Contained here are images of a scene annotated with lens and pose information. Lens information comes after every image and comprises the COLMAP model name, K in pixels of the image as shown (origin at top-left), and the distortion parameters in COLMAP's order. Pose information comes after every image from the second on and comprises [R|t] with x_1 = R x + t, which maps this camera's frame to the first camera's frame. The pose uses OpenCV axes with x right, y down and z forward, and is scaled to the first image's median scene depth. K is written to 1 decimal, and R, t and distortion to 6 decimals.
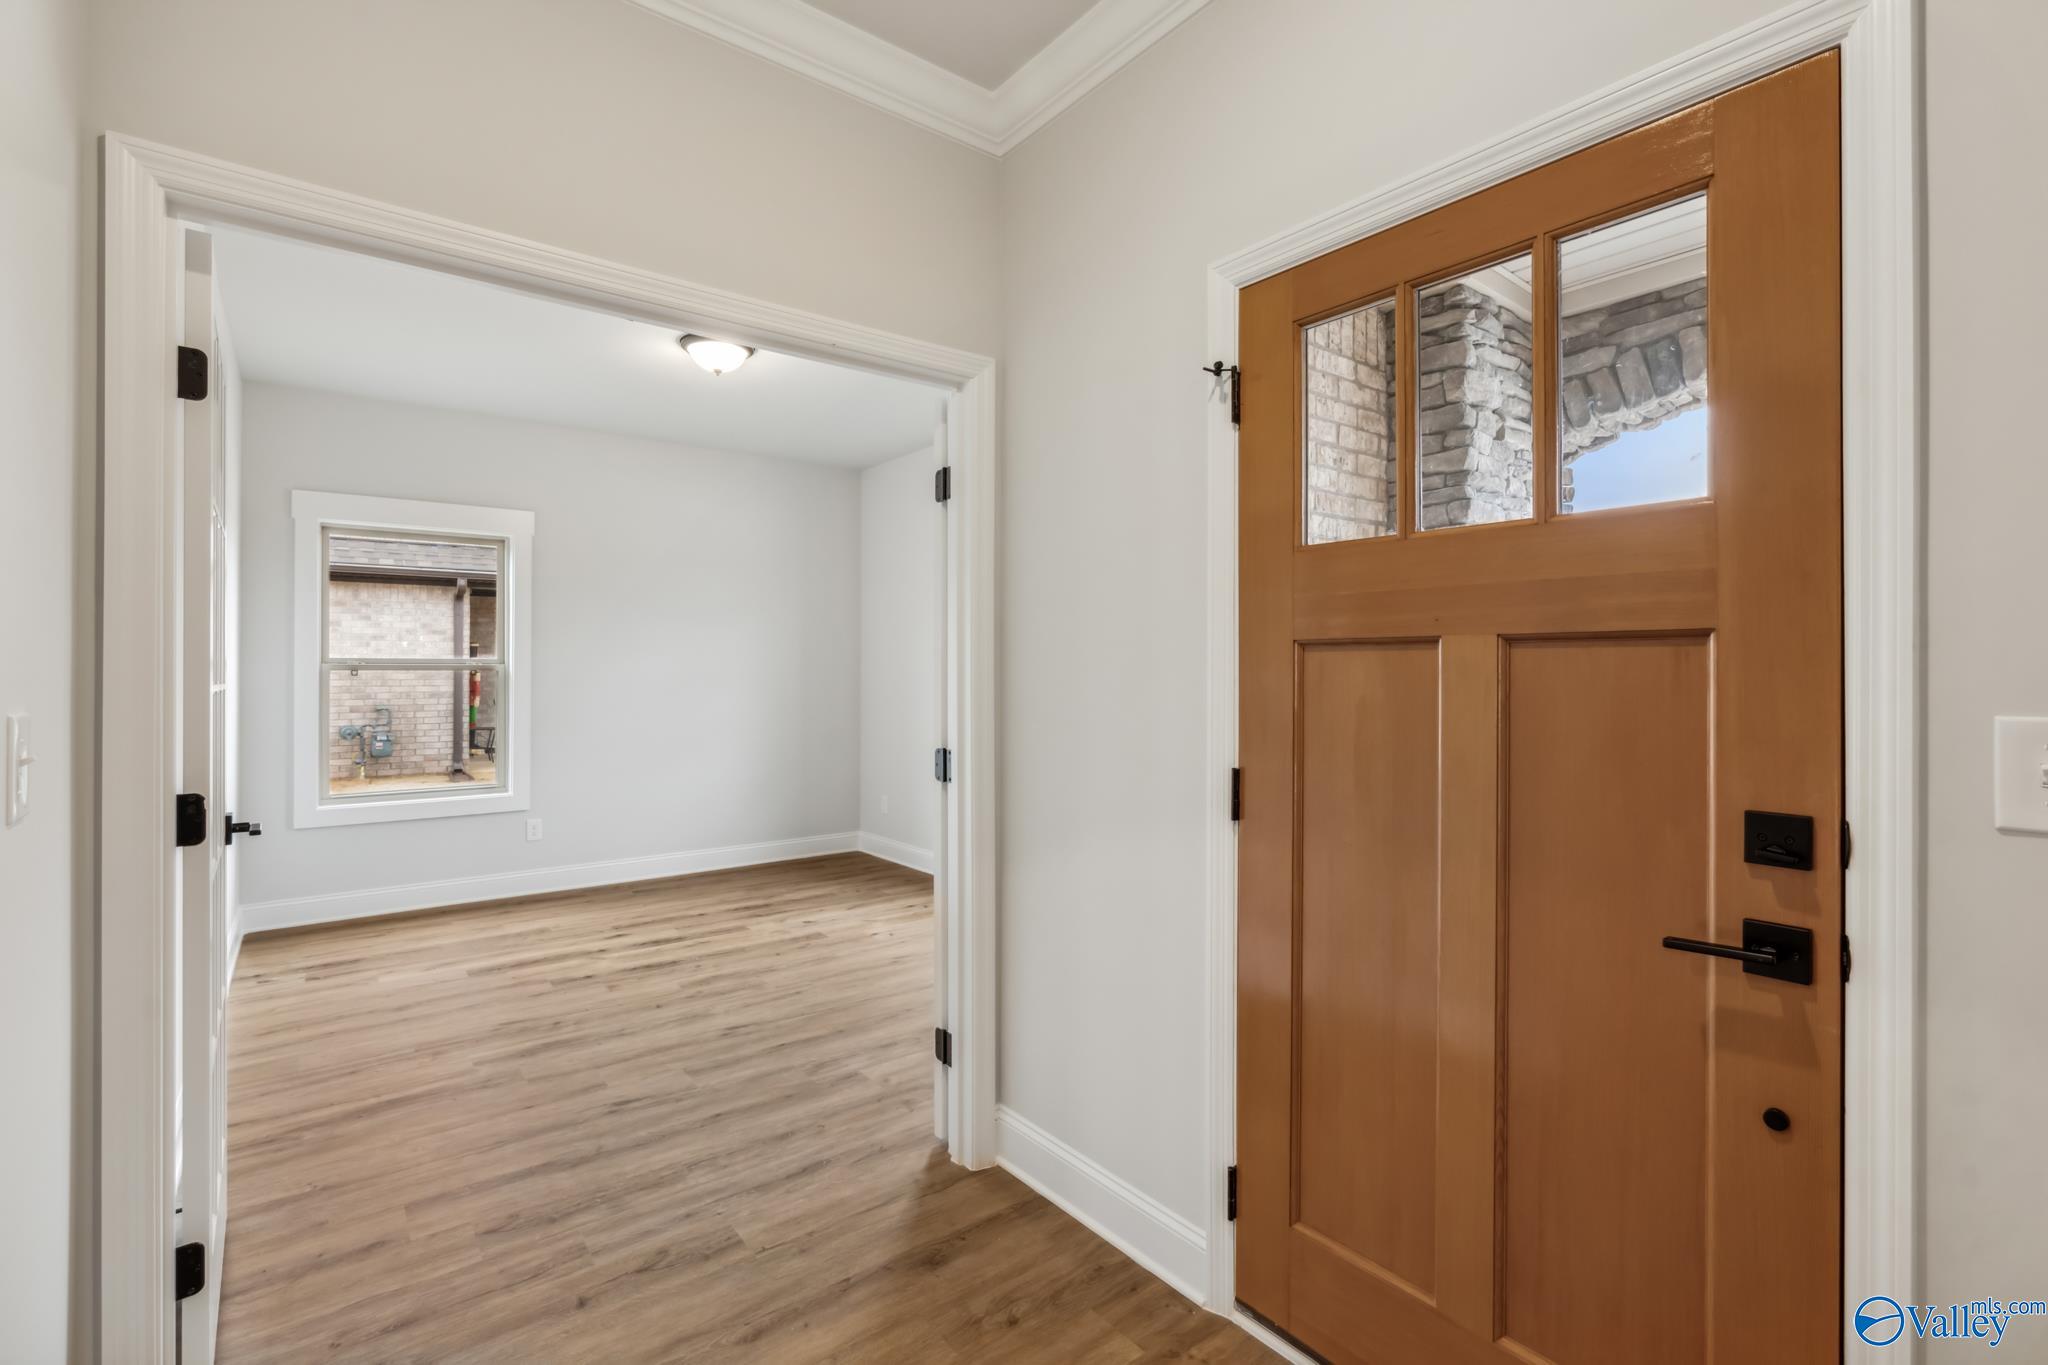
lens RADIAL K [[922.2, 0, 1028.2], [0, 922.2, 681.3], [0, 0, 1]] dist [-0.013751, -0.000163]
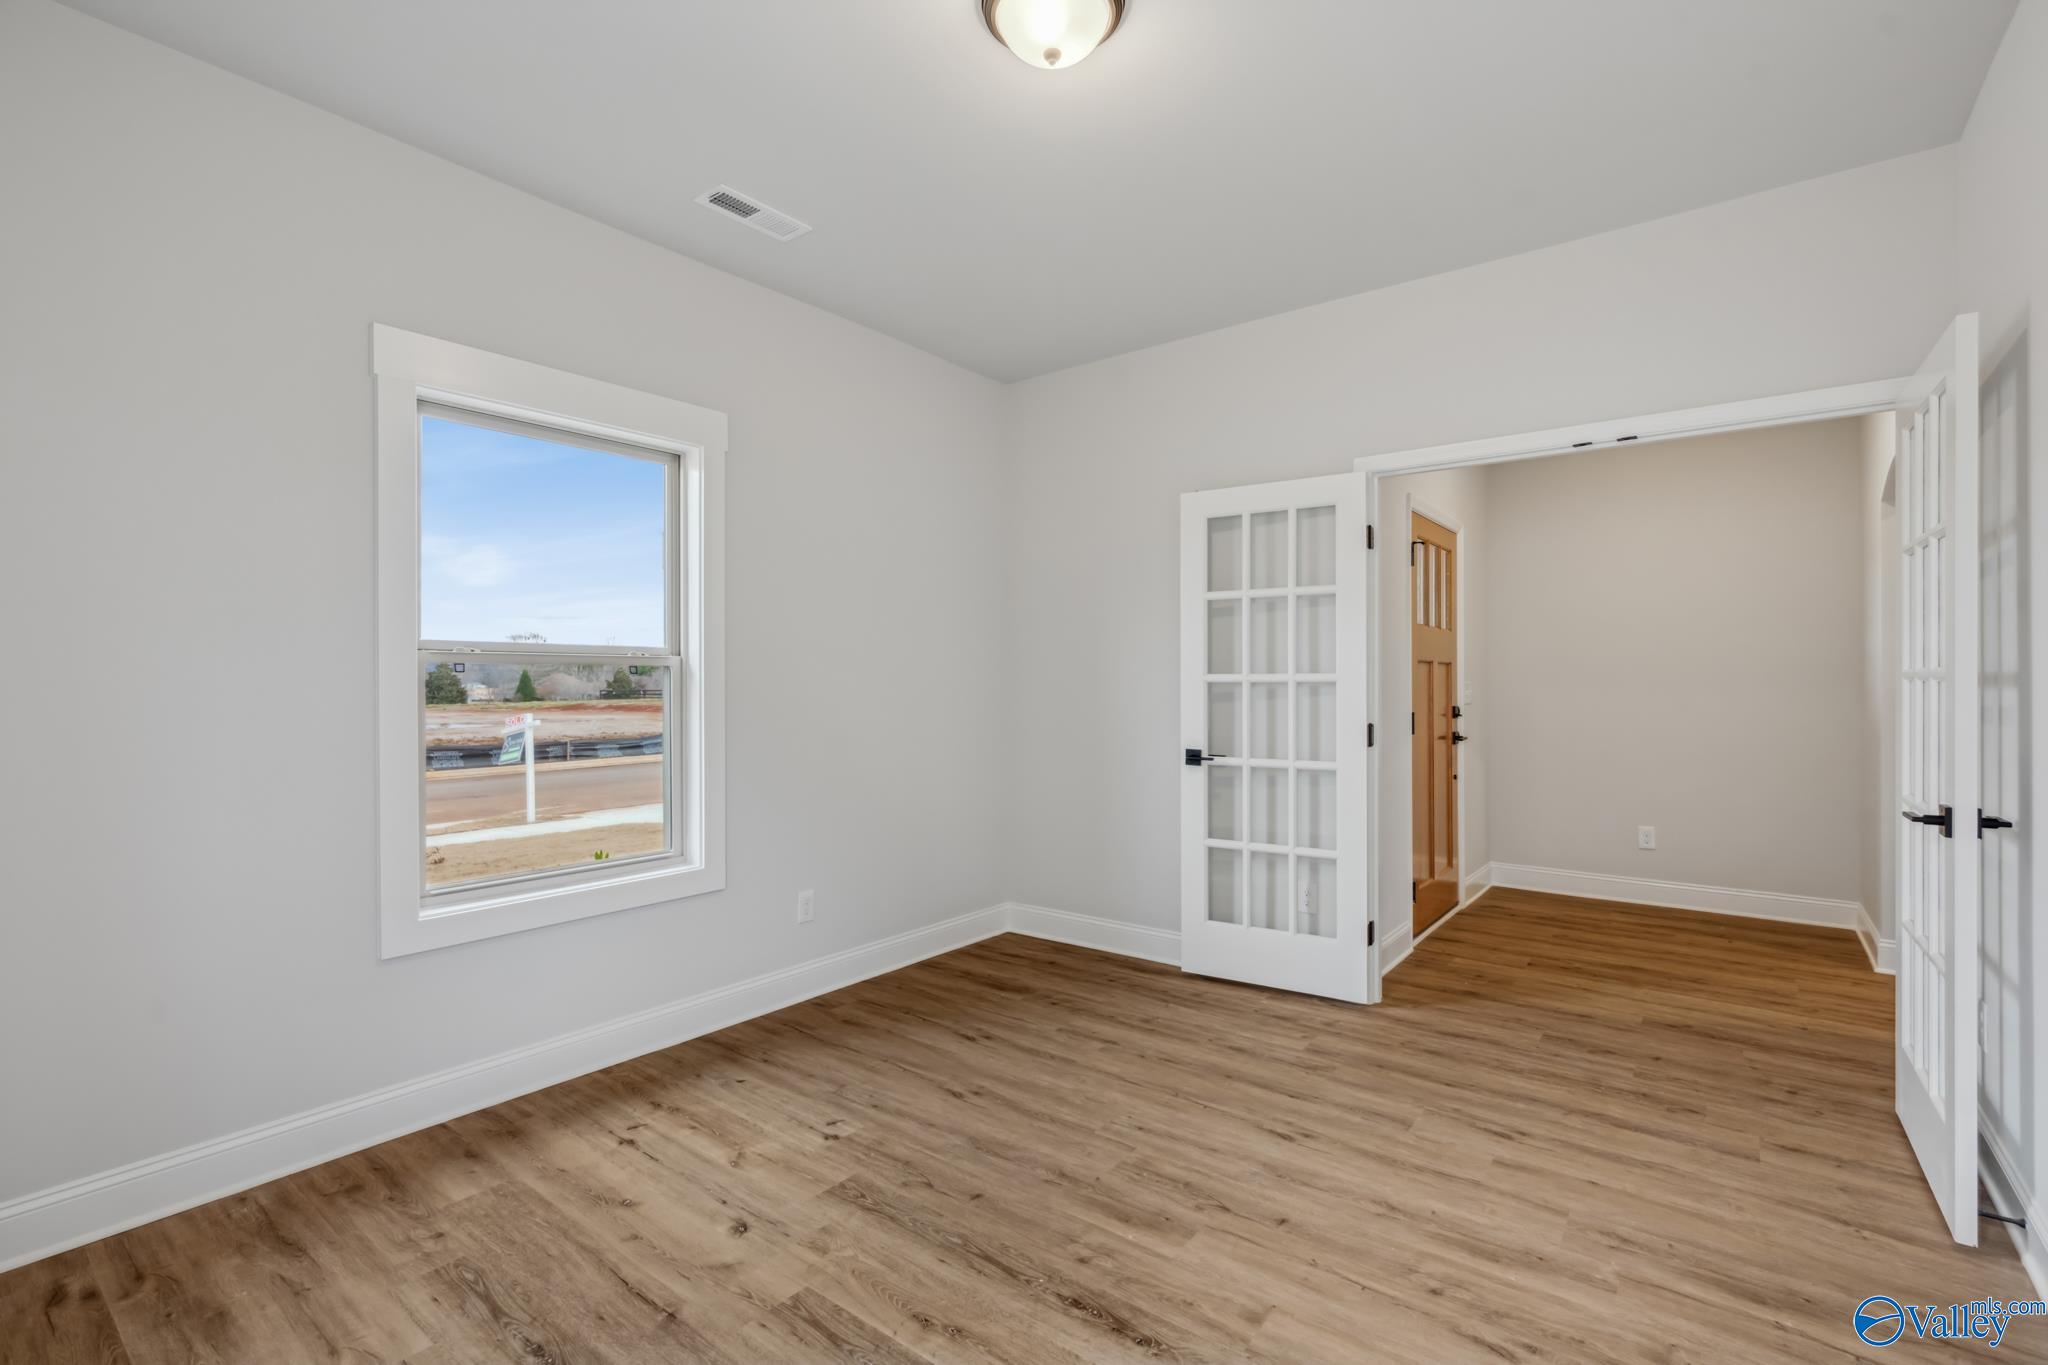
lens RADIAL K [[922.2, 0, 1028.2], [0, 922.2, 681.3], [0, 0, 1]] dist [-0.013751, -0.000163]
pose [[-0.245761, -0.000239, 0.969330, -1.252310], [0.010390, 0.999942, 0.002880, -0.002532], [-0.969275, 0.010779, -0.245744, 1.734528]]
